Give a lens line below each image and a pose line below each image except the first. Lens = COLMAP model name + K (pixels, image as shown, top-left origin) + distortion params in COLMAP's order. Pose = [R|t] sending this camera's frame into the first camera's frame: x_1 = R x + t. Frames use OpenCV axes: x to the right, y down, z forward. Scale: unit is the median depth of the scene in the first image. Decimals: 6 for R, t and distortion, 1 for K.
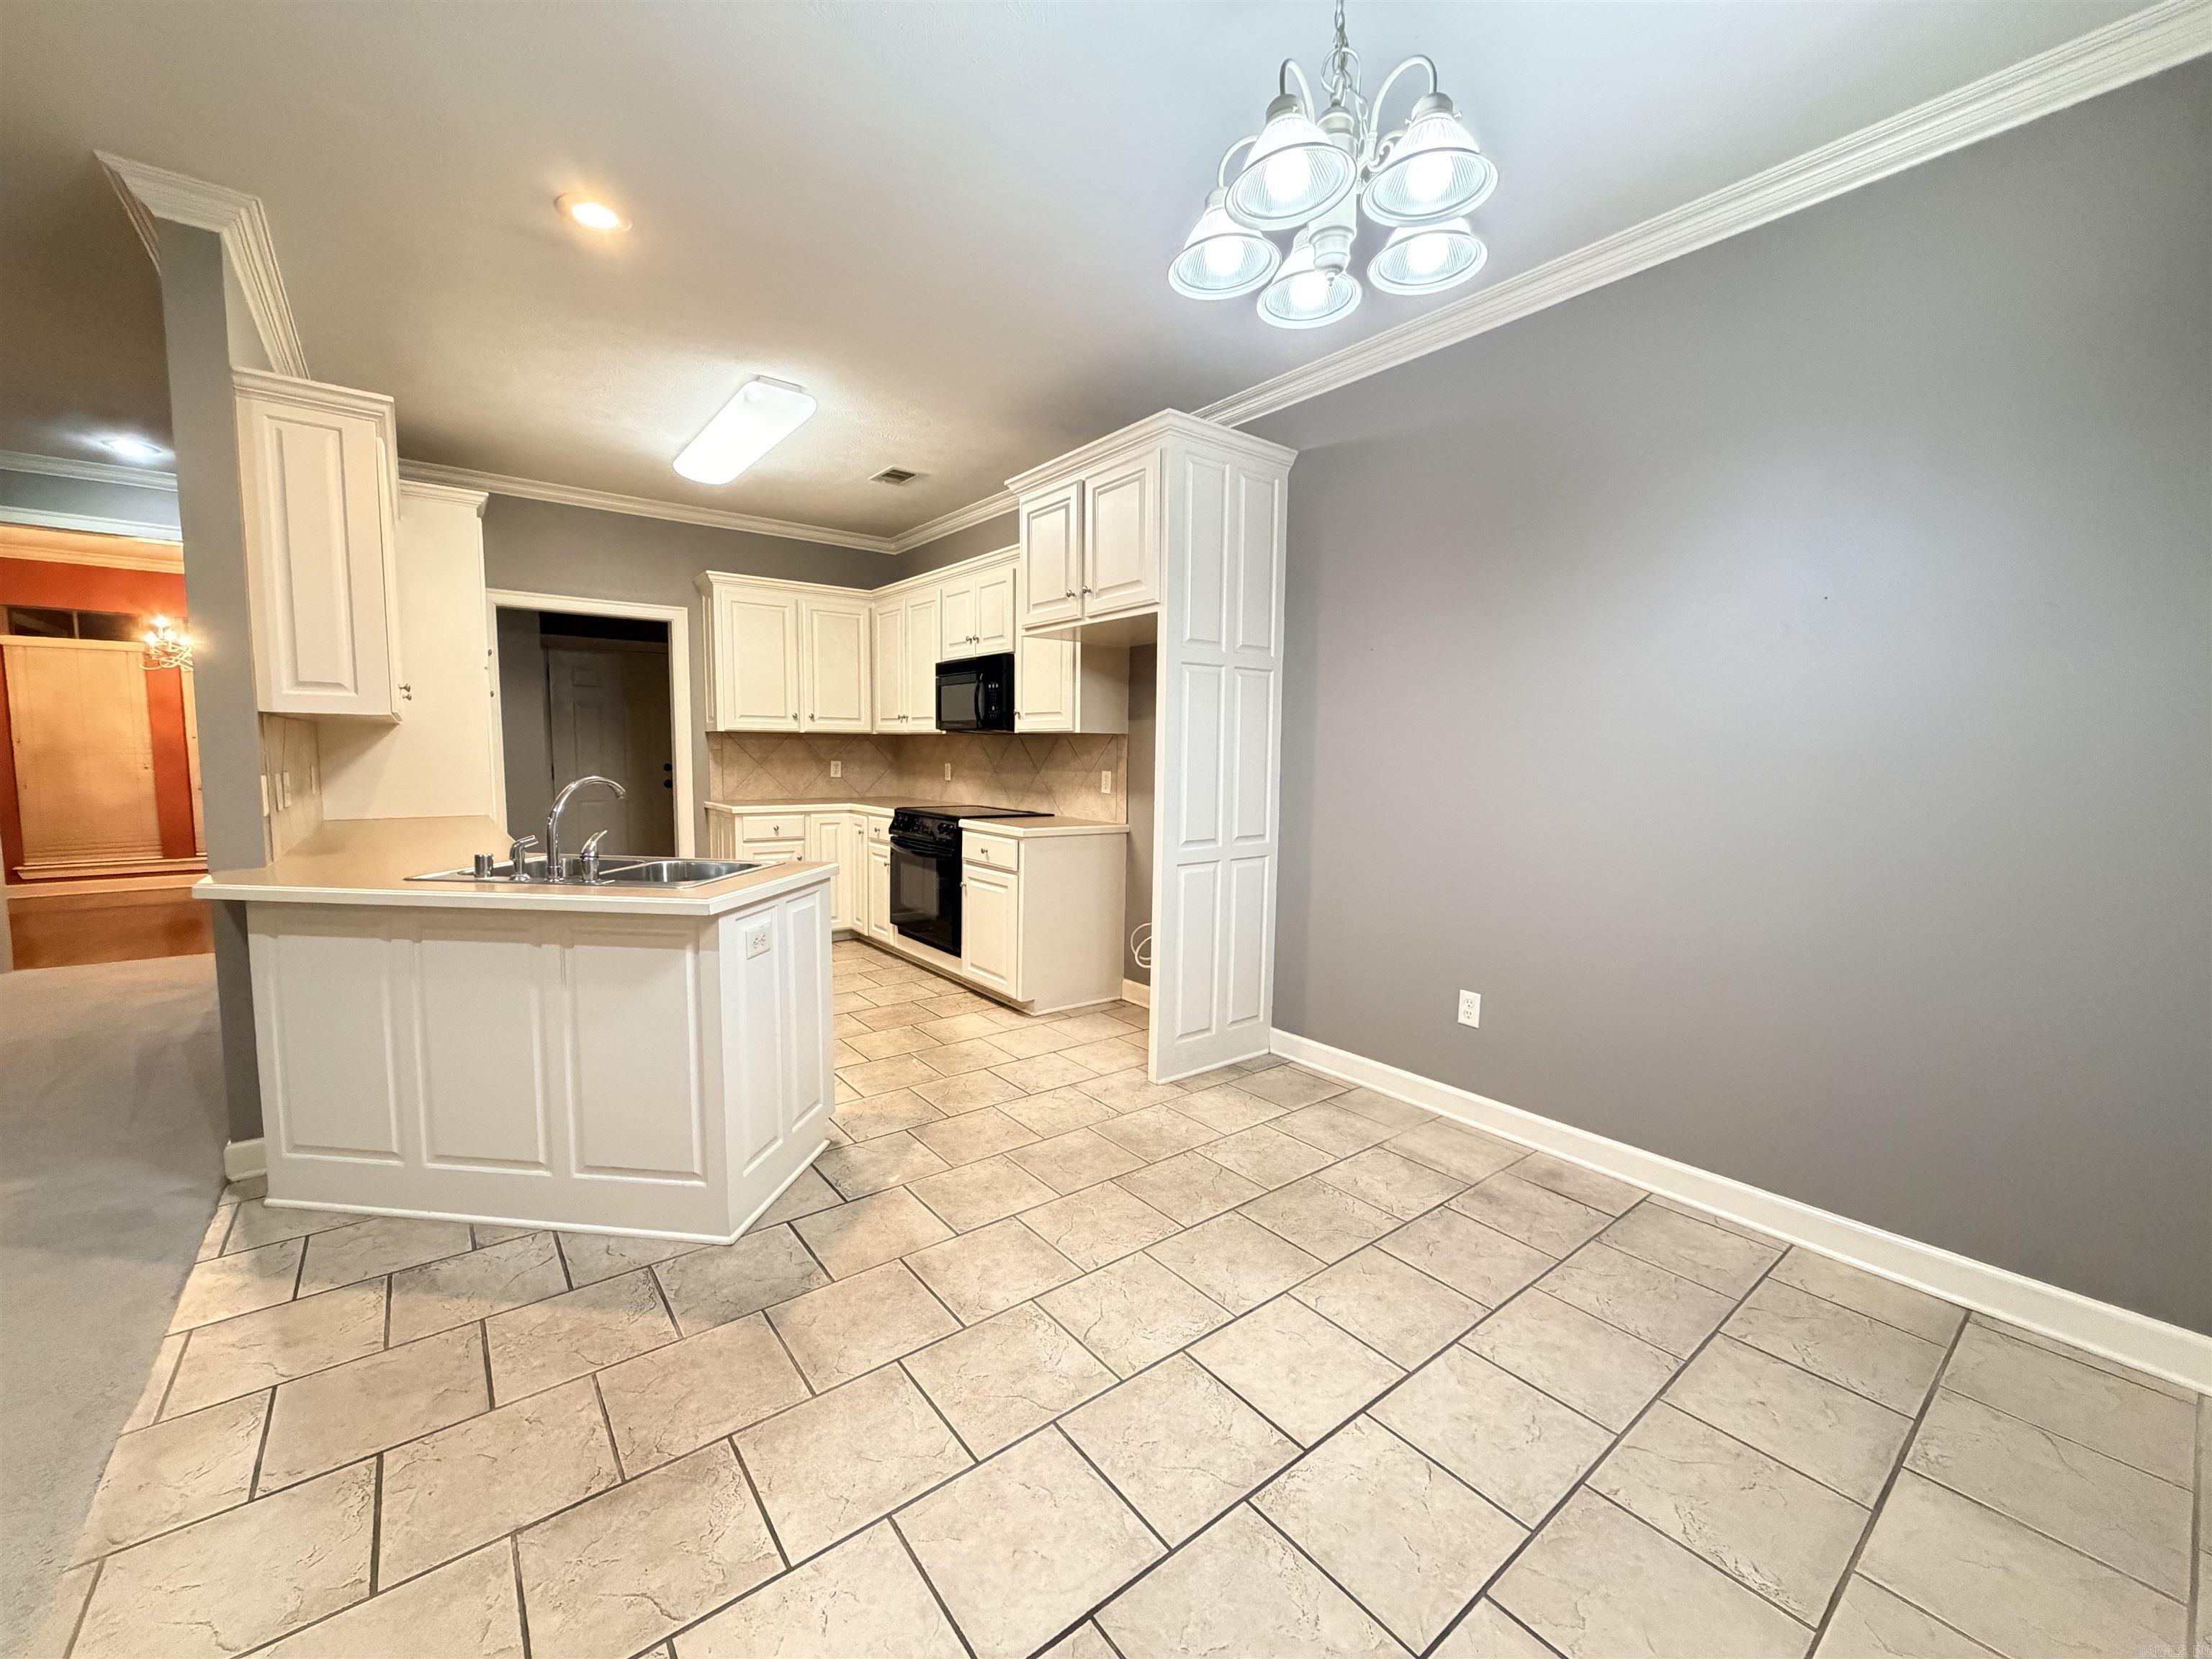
lens RADIAL K [[894.0, 0, 1102.6], [0, 894.0, 827.8], [0, 0, 1]] dist [-0.000052, 0.001066]
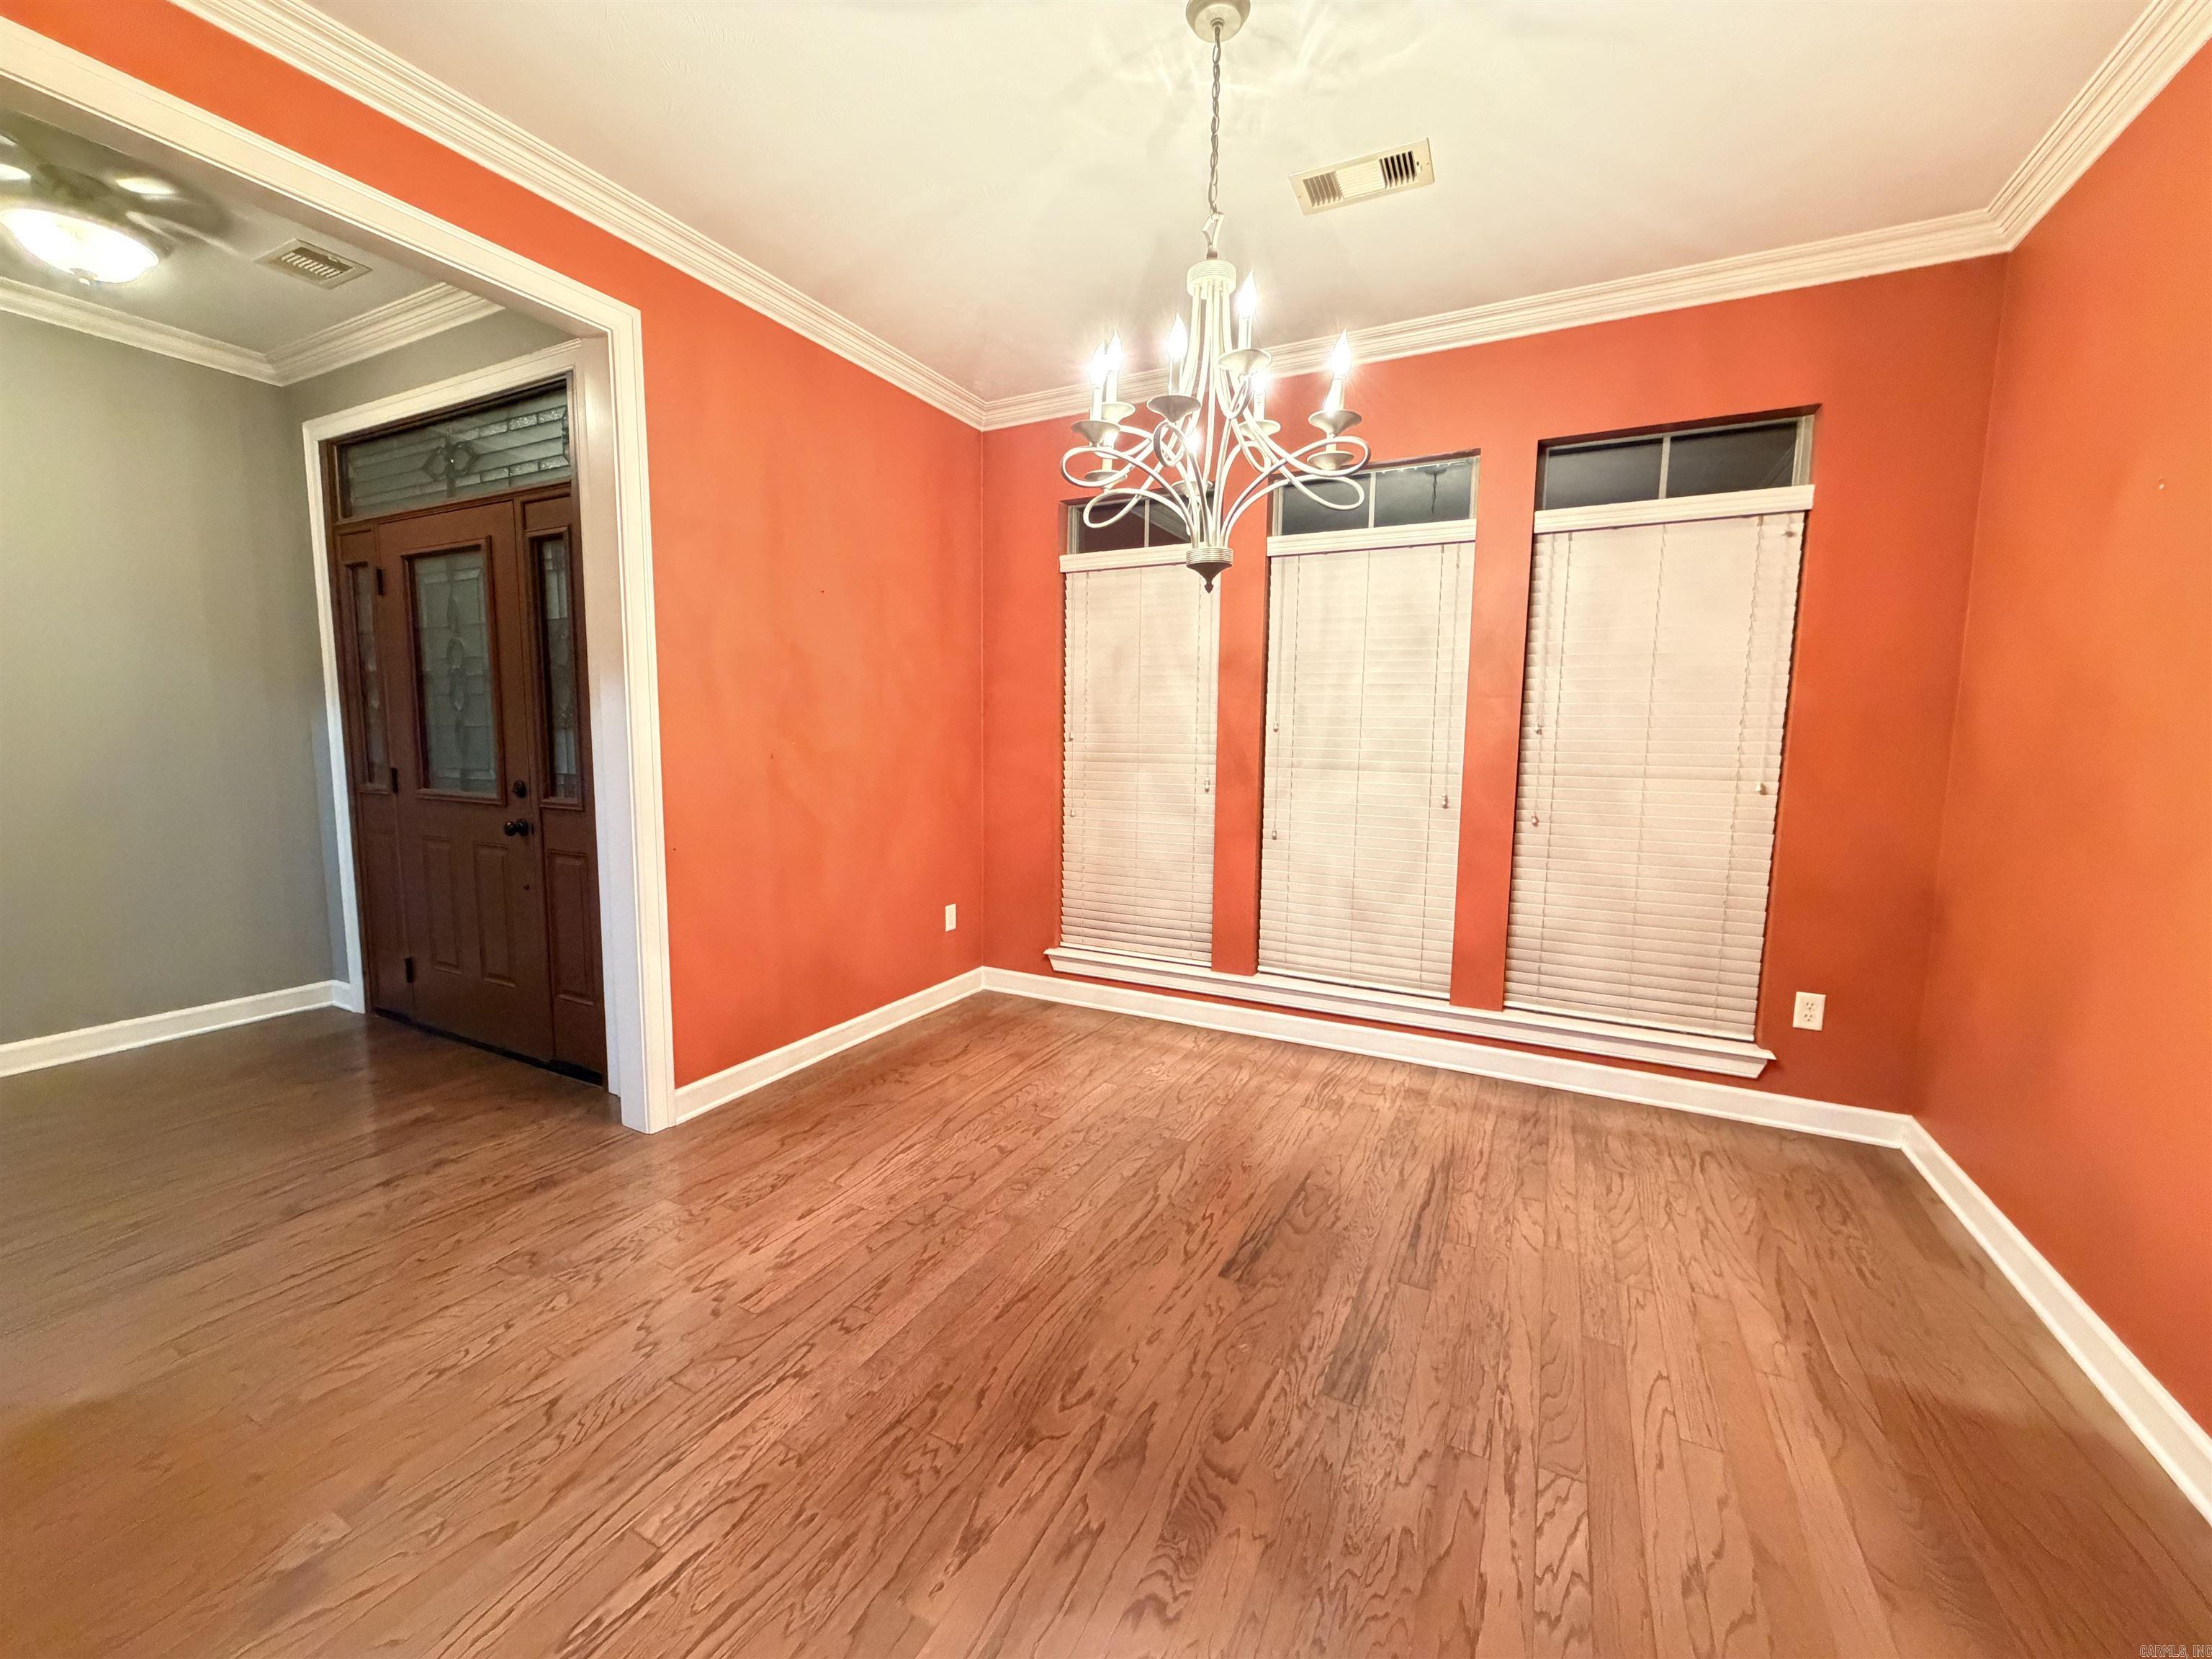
lens RADIAL K [[894.0, 0, 1093.9], [0, 894.0, 828.9], [0, 0, 1]] dist [-0.000052, 0.001066]
pose [[0.414110, 0.092578, -0.905507, -0.650536], [-0.088618, 0.994189, 0.061118, -0.071960], [0.905903, 0.054935, 0.419907, 0.749851]]
